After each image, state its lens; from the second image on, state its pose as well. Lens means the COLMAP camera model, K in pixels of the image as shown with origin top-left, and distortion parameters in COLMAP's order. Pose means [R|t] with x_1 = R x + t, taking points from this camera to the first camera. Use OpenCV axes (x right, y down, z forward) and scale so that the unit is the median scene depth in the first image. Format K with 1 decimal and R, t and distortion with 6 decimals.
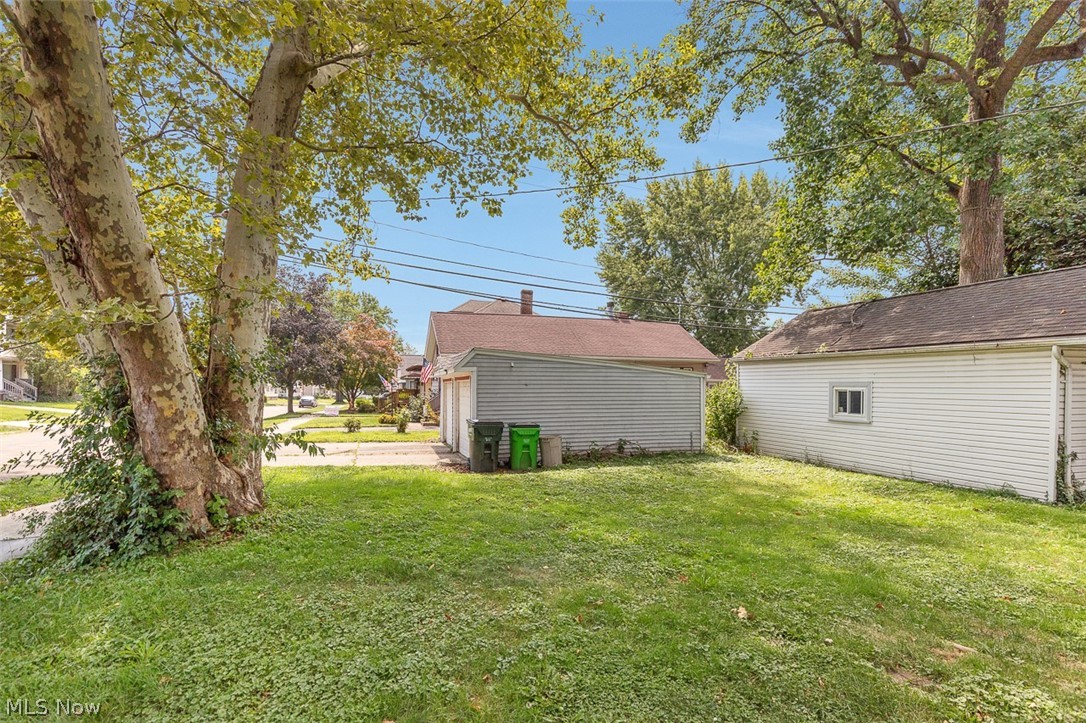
lens RADIAL K [[537.5, 0, 543.5], [0, 537.5, 386.7], [0, 0, 1]] dist [0.000364, -0.000071]
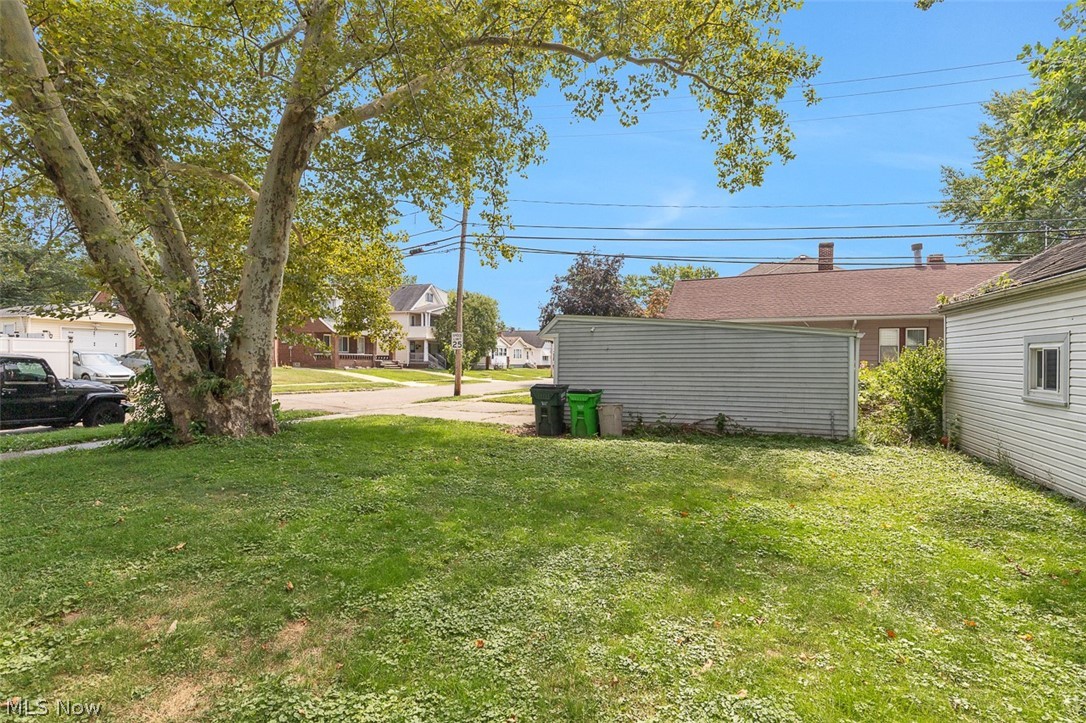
lens RADIAL K [[533.6, 0, 543.0], [0, 533.6, 361.5], [0, 0, 1]] dist [-0.001329, -0.000355]
pose [[0.766454, -0.003829, -0.642288, 0.521077], [0.004128, 0.999991, -0.001036, 0.018462], [0.642286, -0.001857, 0.766463, 0.212489]]
